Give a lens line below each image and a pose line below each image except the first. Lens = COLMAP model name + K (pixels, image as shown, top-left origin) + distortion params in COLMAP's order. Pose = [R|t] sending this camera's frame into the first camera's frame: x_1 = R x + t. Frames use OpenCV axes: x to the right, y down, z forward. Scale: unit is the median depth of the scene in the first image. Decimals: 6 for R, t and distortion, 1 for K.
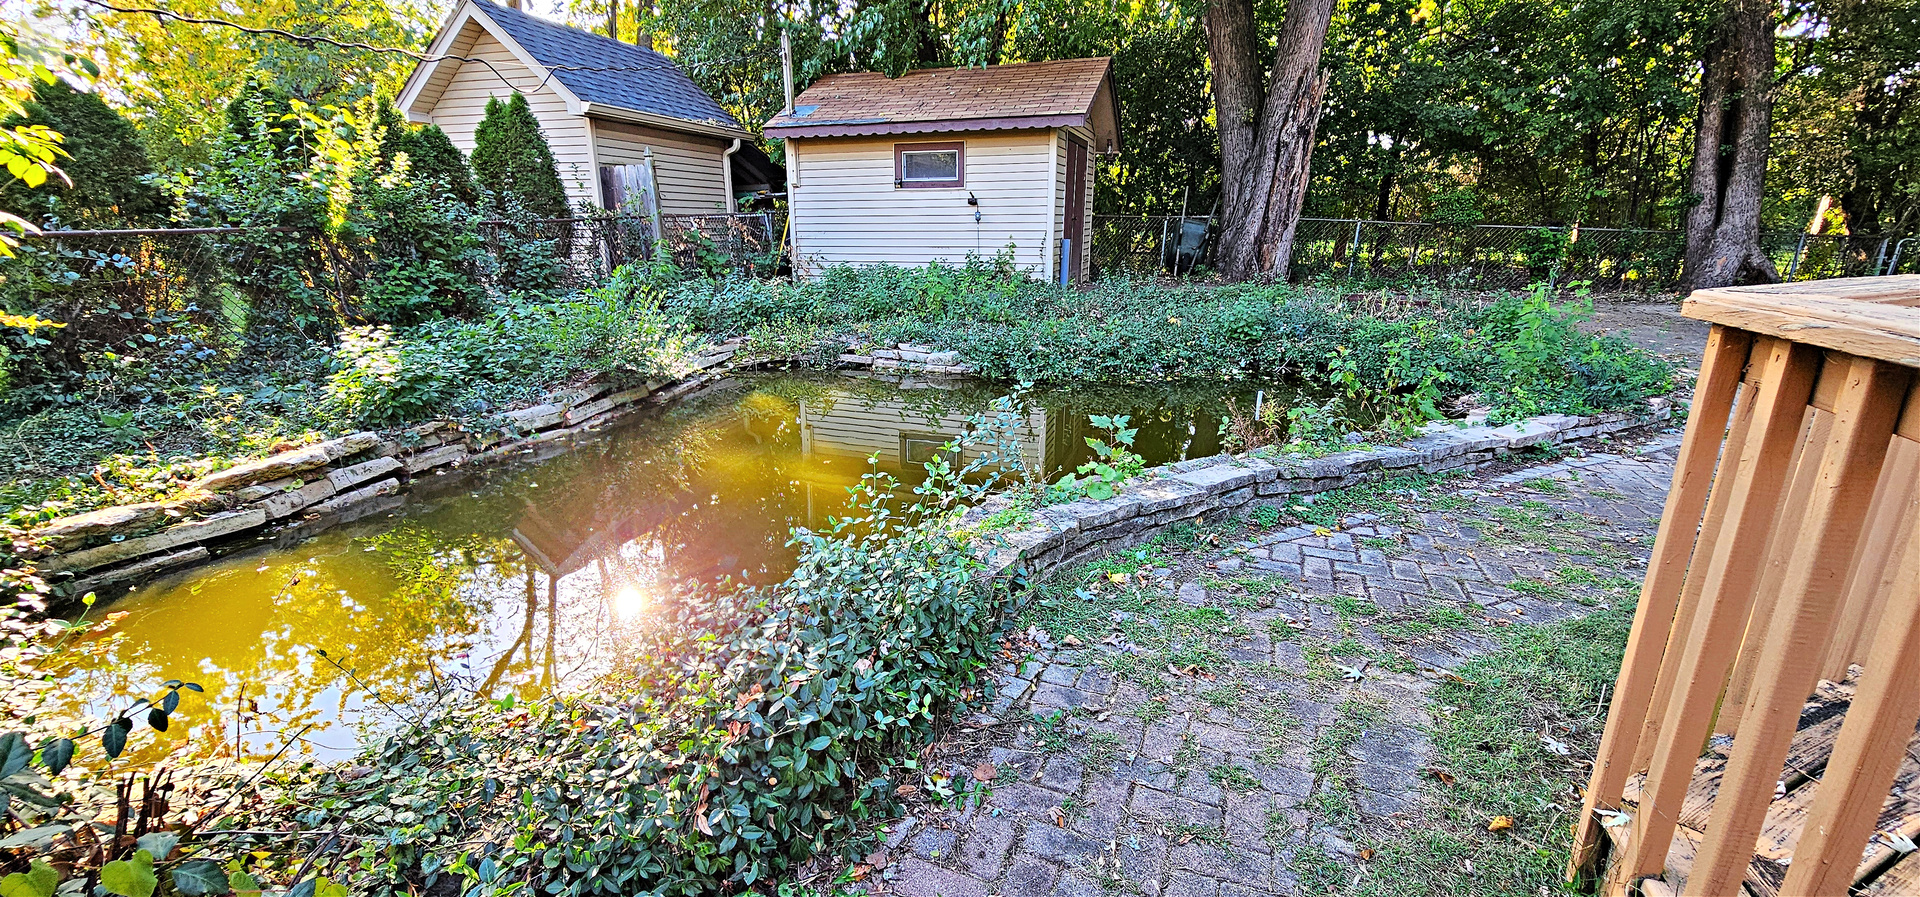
lens RADIAL K [[779.6, 0, 956.0], [0, 779.6, 449.5], [0, 0, 1]] dist [-0.001150, -0.000335]
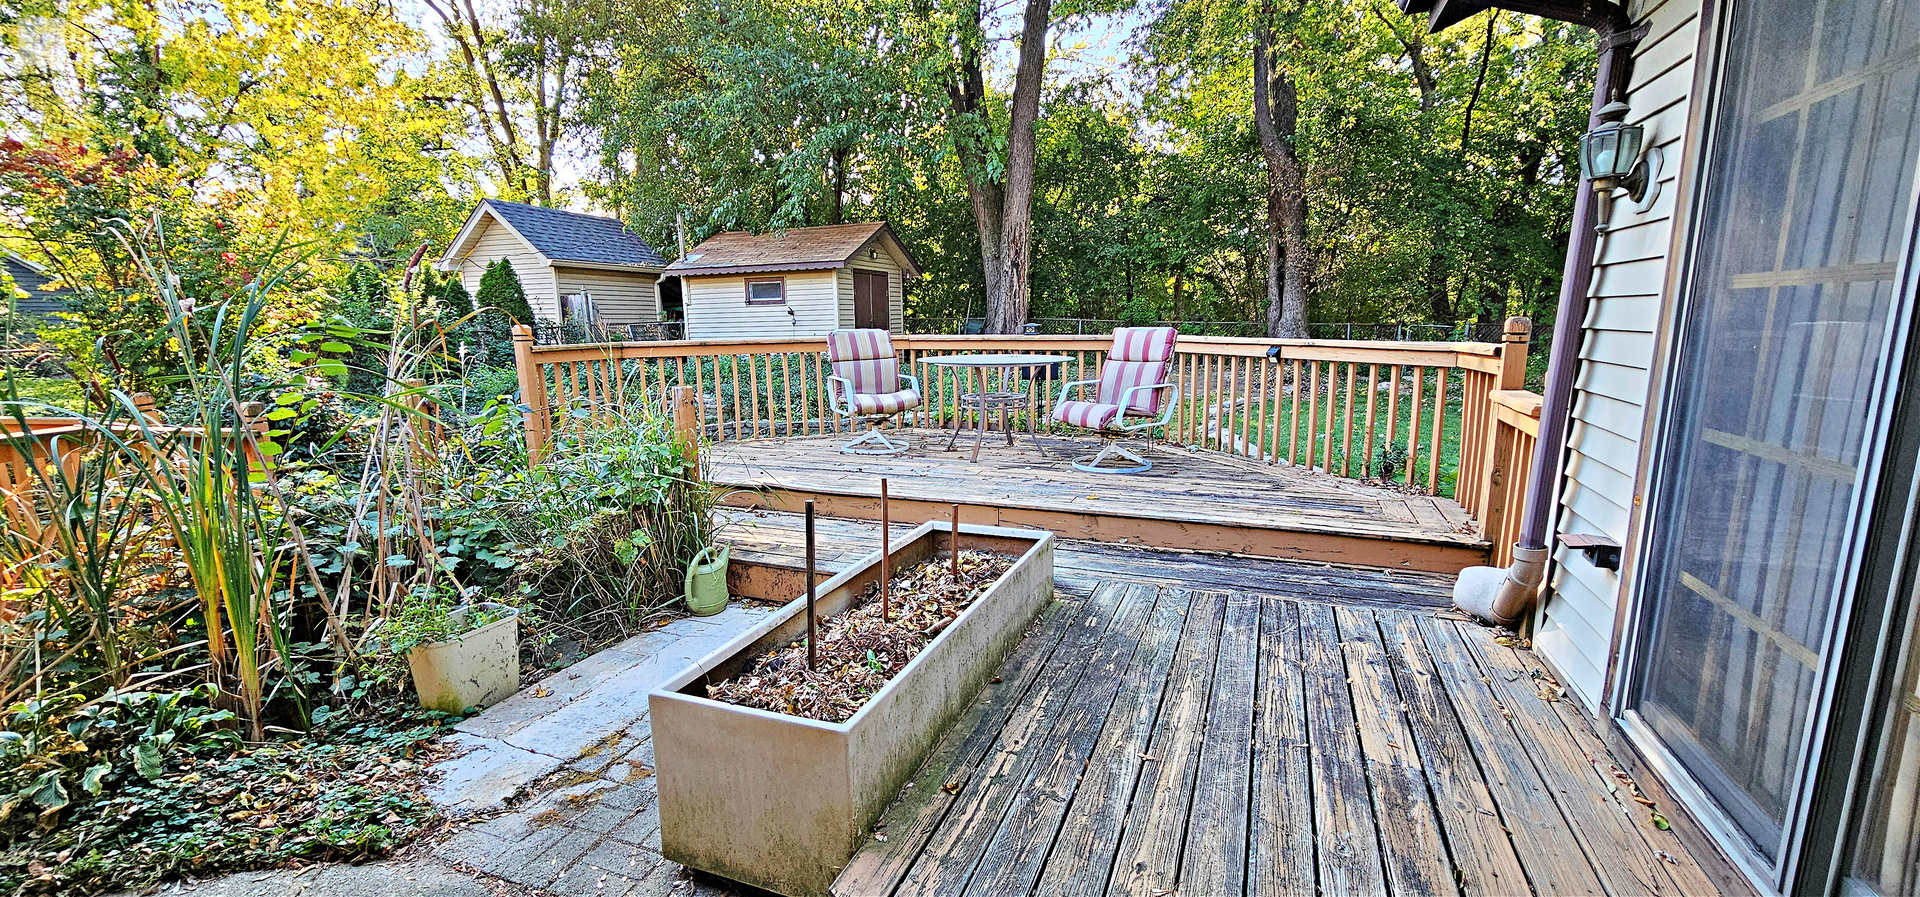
lens RADIAL K [[779.6, 0, 965.3], [0, 779.6, 457.6], [0, 0, 1]] dist [-0.001150, -0.000335]
pose [[0.999147, -0.010311, -0.039986, 0.460290], [0.005822, 0.993825, -0.110805, 0.160360], [0.040882, 0.110478, 0.993037, -0.553890]]
